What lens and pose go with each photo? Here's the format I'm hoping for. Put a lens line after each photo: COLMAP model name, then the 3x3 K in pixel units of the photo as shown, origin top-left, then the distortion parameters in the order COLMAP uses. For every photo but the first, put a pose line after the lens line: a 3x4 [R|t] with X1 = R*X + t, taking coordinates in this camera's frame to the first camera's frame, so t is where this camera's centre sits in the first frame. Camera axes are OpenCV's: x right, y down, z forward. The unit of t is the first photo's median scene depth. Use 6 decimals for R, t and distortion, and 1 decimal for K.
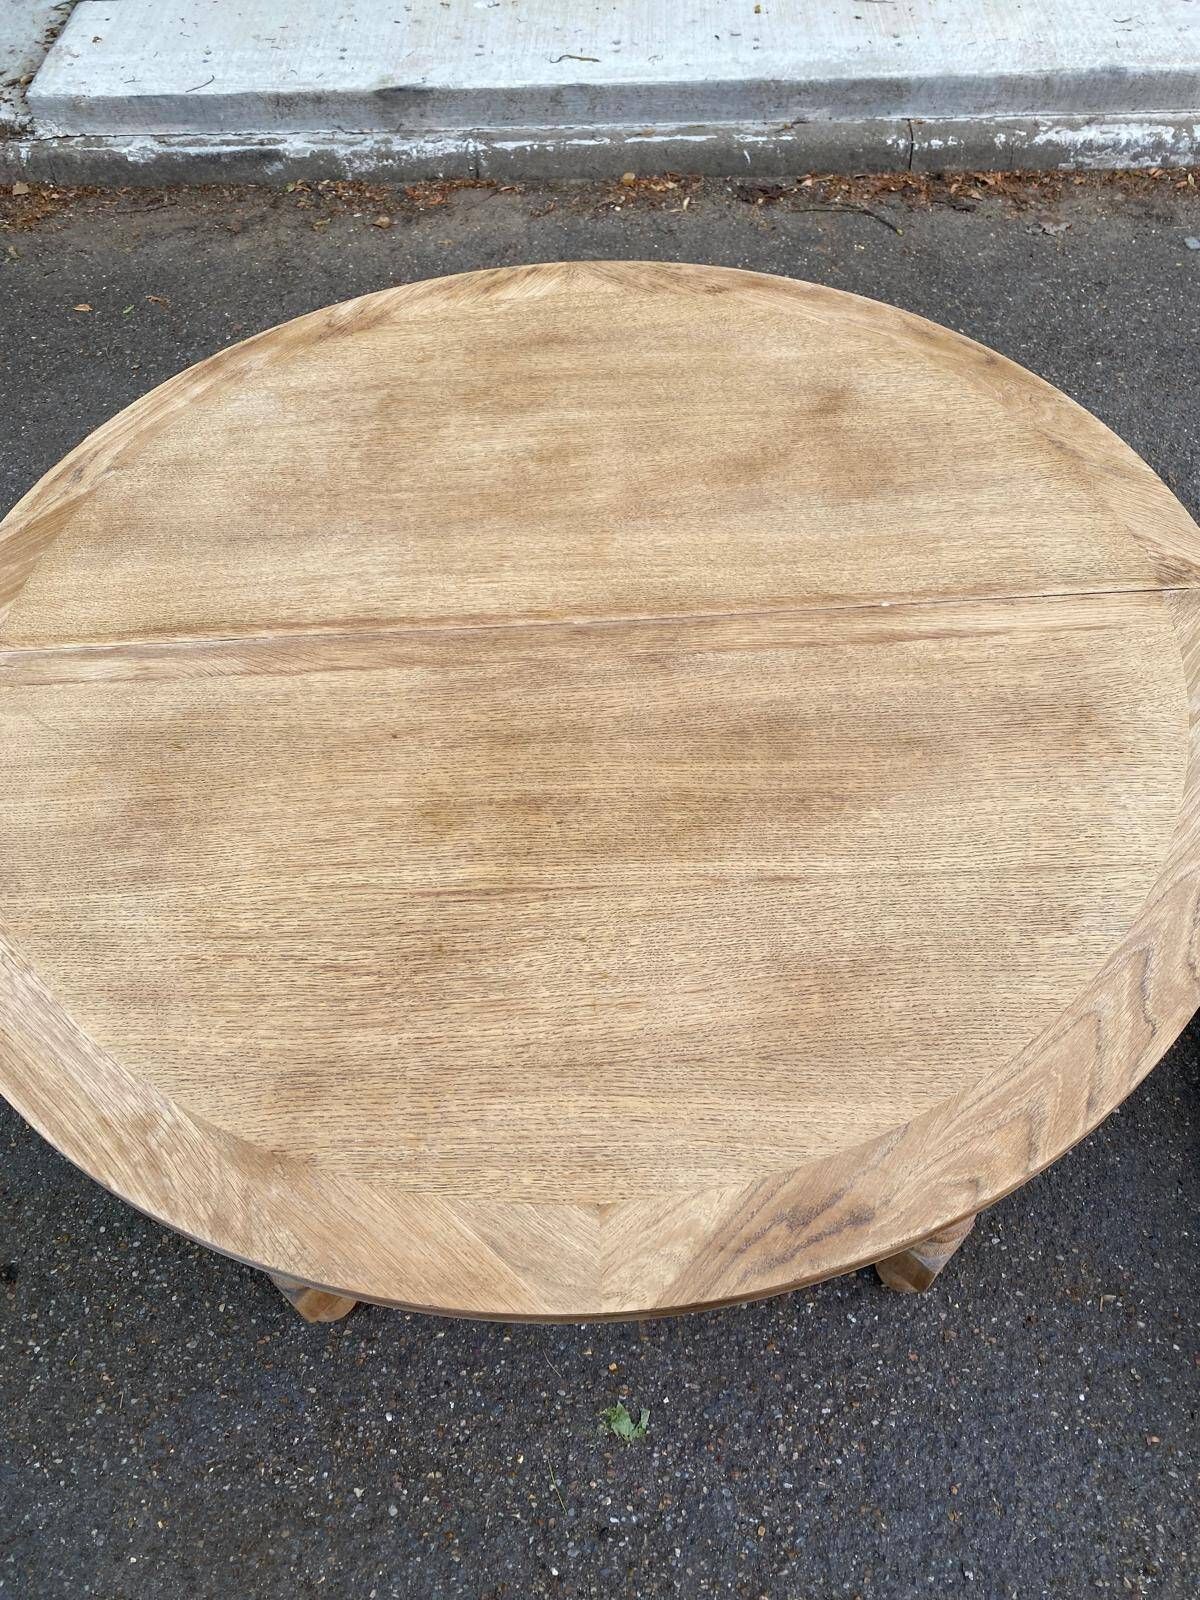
lens RADIAL K [[1220.2, 0, 614.4], [0, 1220.2, 794.6], [0, 0, 1]] dist [0.039355, -0.044724]
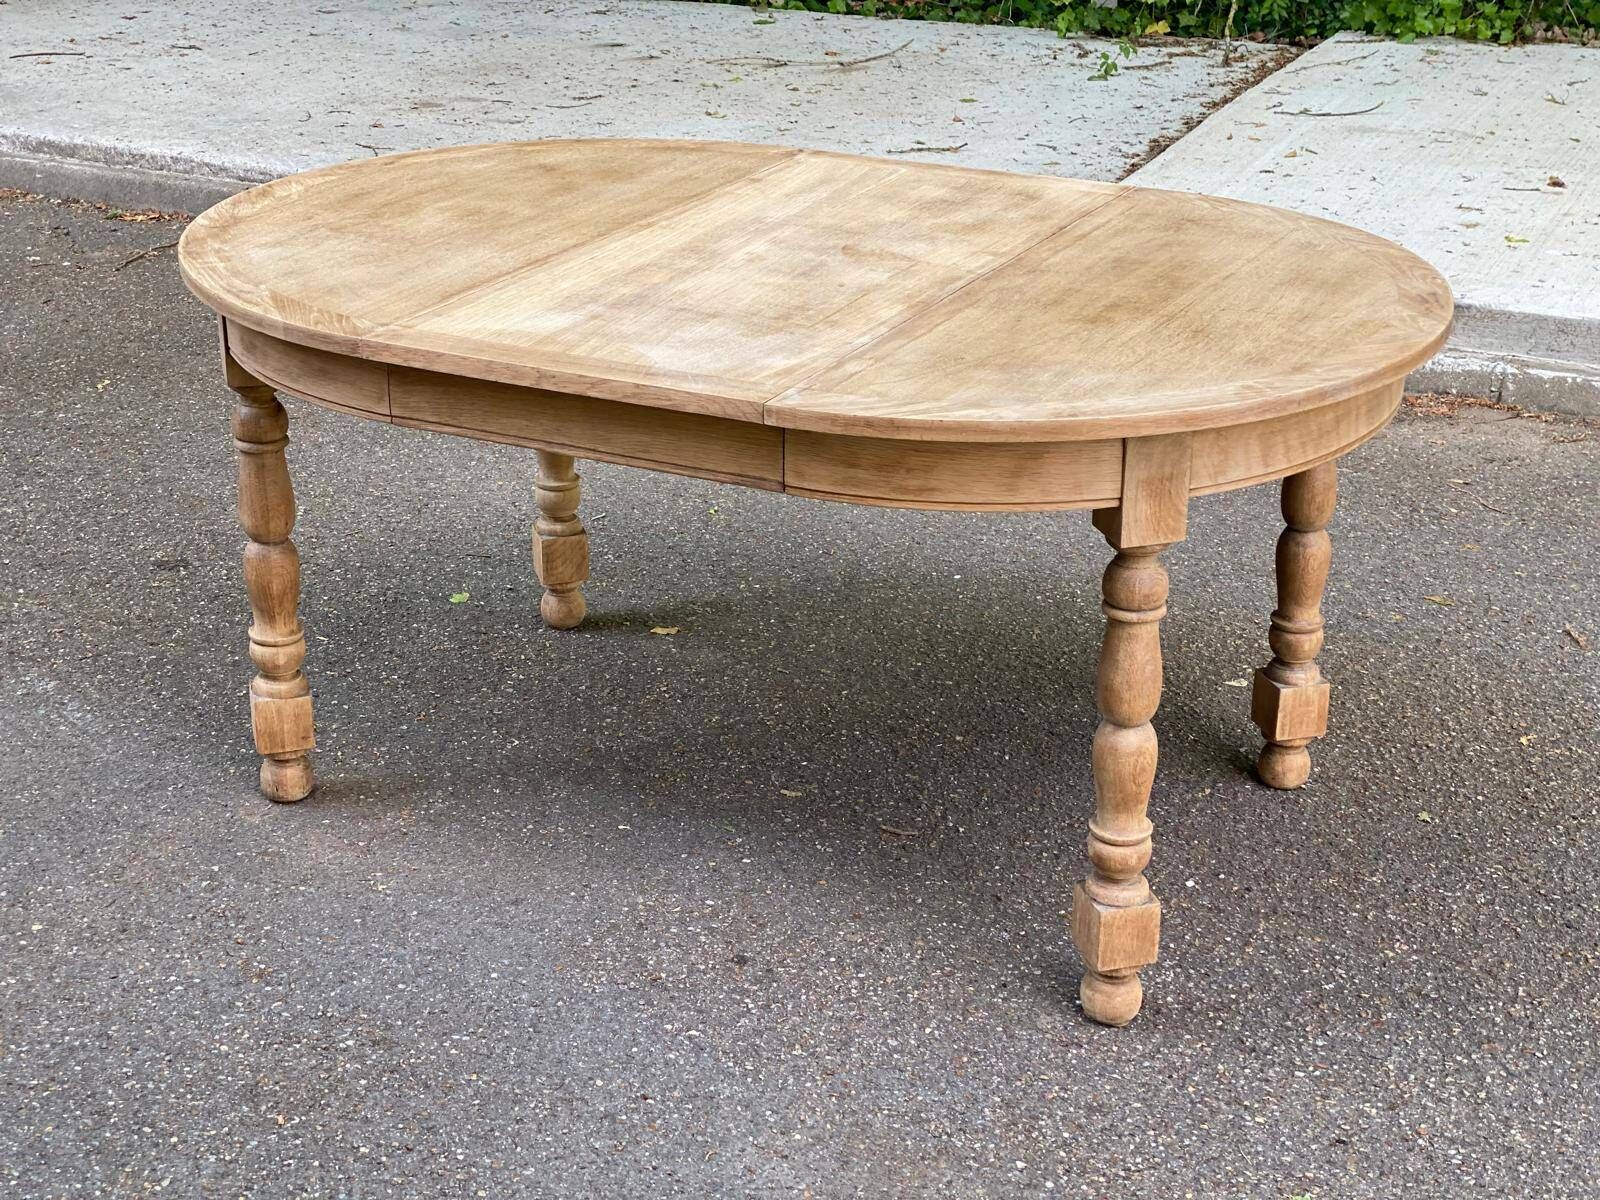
lens RADIAL K [[2388.0, 0, 807.0], [0, 2388.0, 581.4], [0, 0, 1]] dist [0.193041, -0.453974]
pose [[0.899218, 0.197309, -0.390481, 0.286902], [-0.368822, 0.821952, -0.434011, 1.049394], [0.235322, 0.534289, 0.811886, -0.813750]]
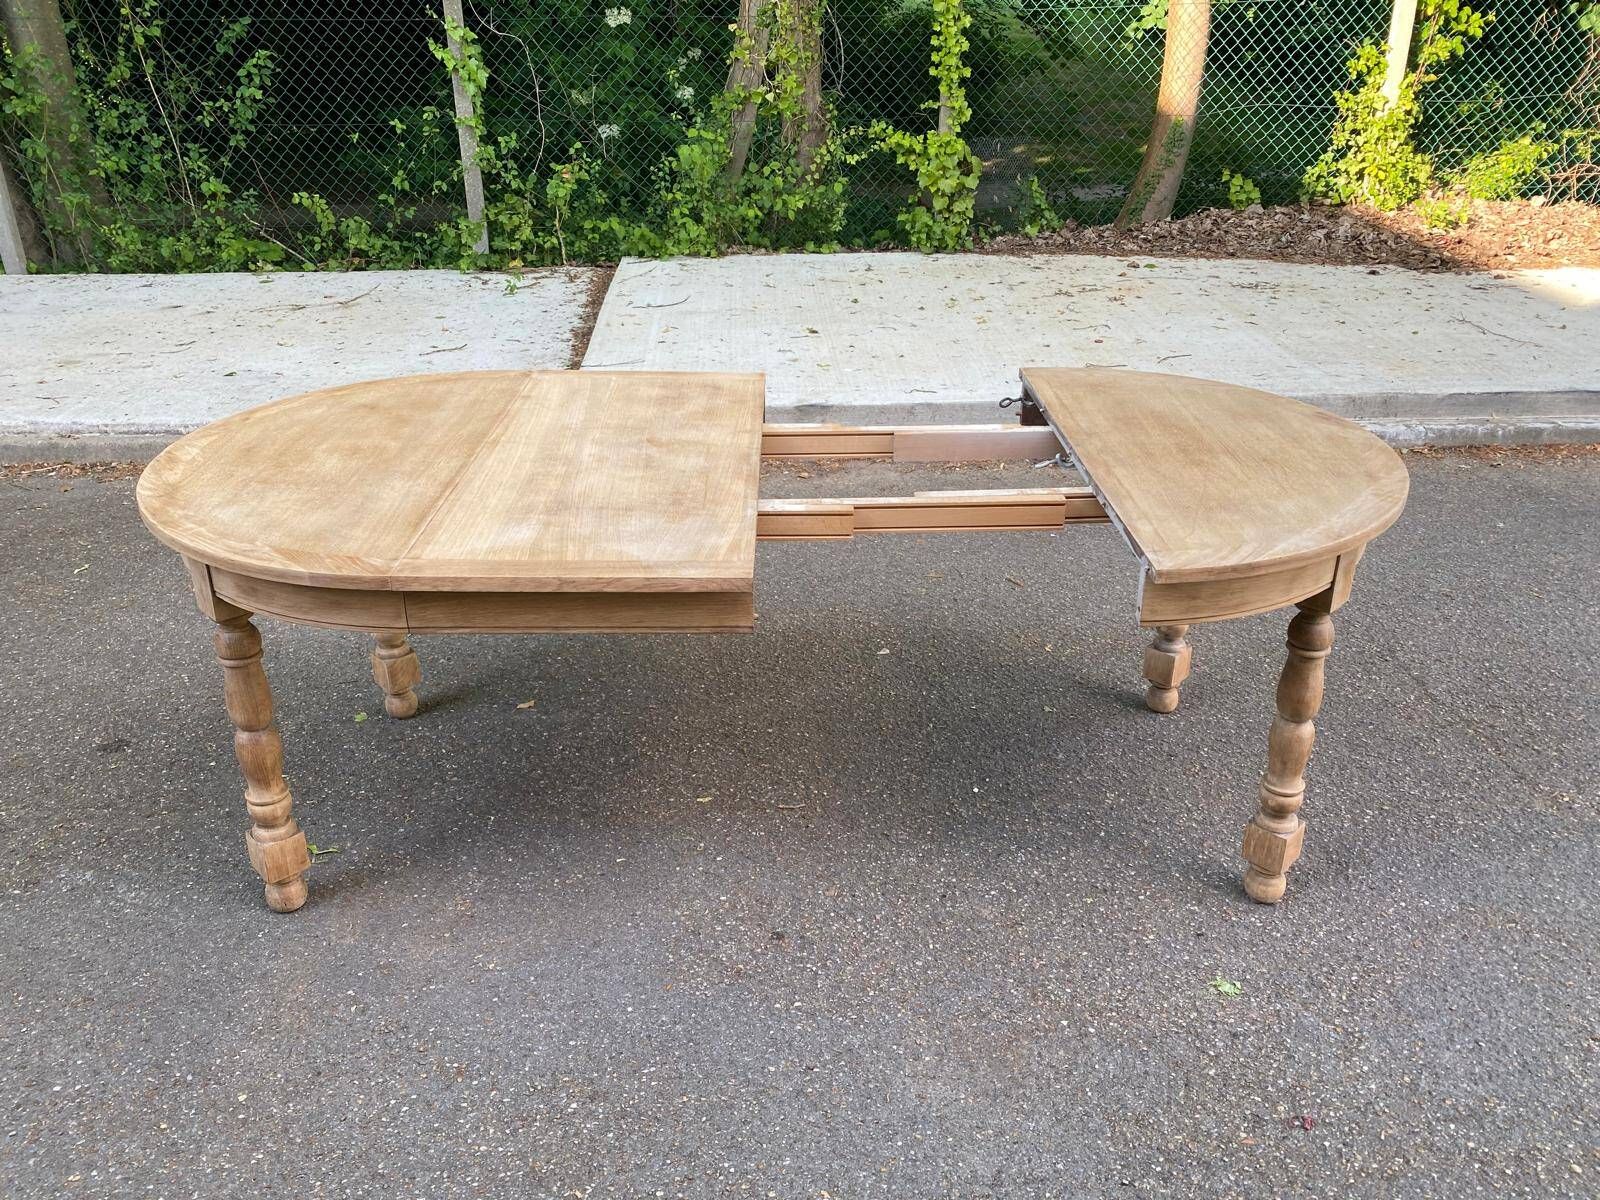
lens RADIAL K [[1220.2, 0, 803.1], [0, 1220.2, 592.4], [0, 0, 1]] dist [0.039355, -0.044724]
pose [[0.998113, 0.001709, 0.061373, -0.599130], [0.027550, 0.880862, -0.472570, 0.778977], [-0.054869, 0.473369, 0.879154, -0.518434]]
